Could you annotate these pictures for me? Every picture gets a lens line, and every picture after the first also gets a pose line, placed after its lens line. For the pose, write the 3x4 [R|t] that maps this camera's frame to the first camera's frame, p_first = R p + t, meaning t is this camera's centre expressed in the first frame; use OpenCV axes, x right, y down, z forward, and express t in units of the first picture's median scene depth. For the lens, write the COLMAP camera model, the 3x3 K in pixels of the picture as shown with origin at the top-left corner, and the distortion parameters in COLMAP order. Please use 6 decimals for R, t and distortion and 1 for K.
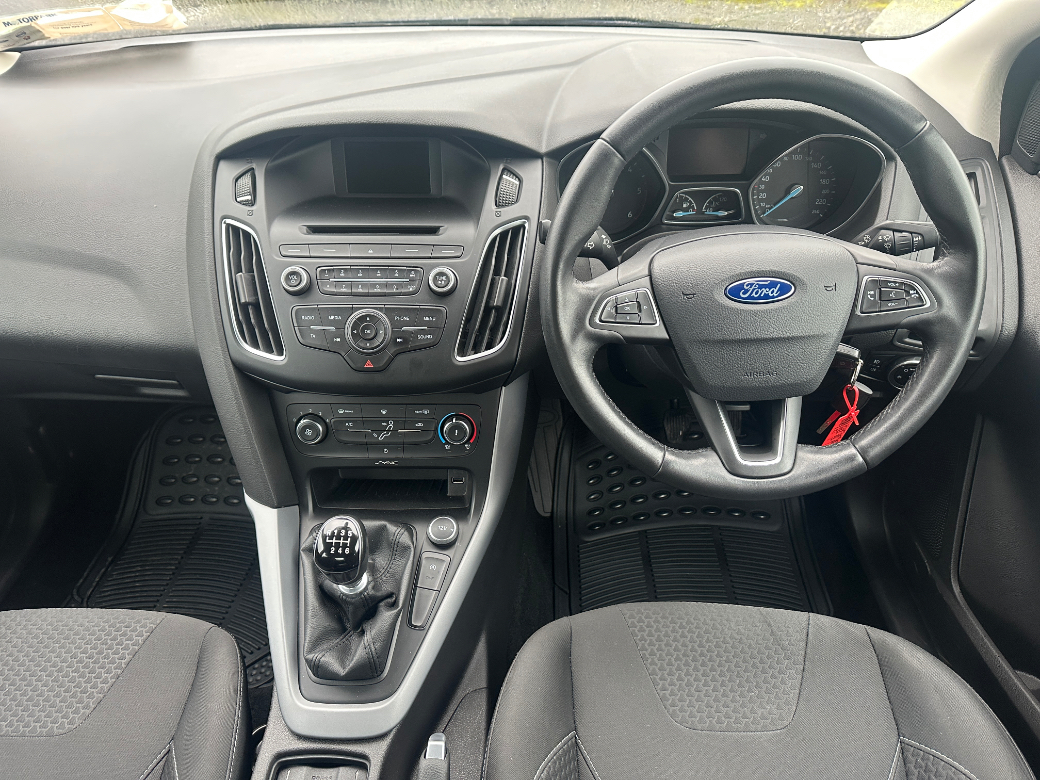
lens RADIAL K [[746.7, 0, 520.0], [0, 746.7, 390.0], [0, 0, 1]] dist [0.035501, -0.050329]
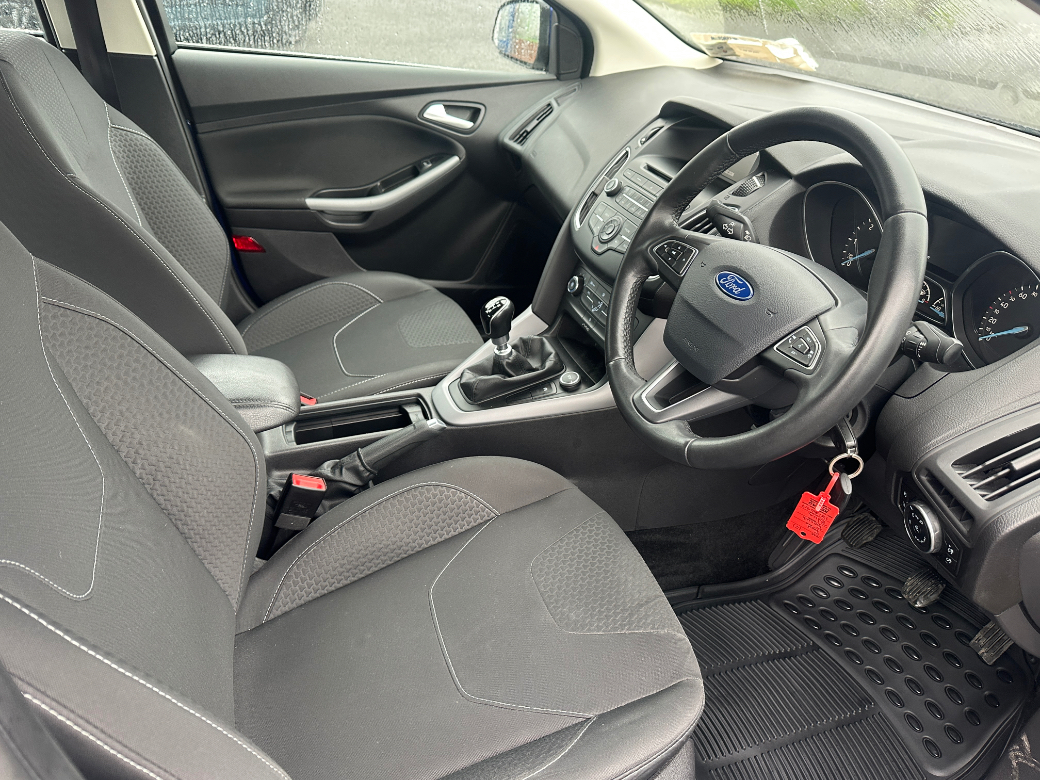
lens RADIAL K [[746.7, 0, 520.0], [0, 746.7, 390.0], [0, 0, 1]] dist [0.035501, -0.050329]
pose [[0.363250, 0.522584, -0.771334, 0.997662], [-0.616090, 0.755773, 0.221901, -0.053774], [0.698915, 0.394606, 0.596493, 0.113172]]
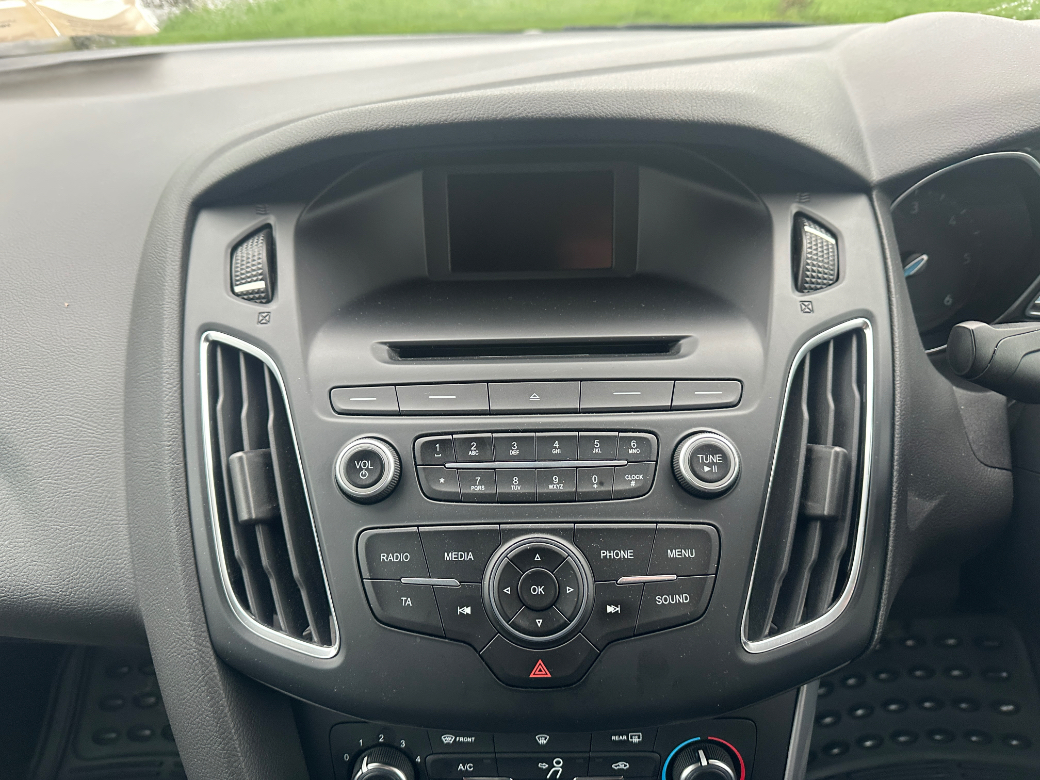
lens RADIAL K [[825.0, 0, 520.0], [0, 825.0, 390.0], [0, 0, 1]] dist [0.066681, -0.126146]
pose [[0.999769, -0.019183, -0.009698, -0.199910], [0.017907, 0.992865, -0.117892, -0.130146], [0.011890, 0.117691, 0.992979, 0.506735]]
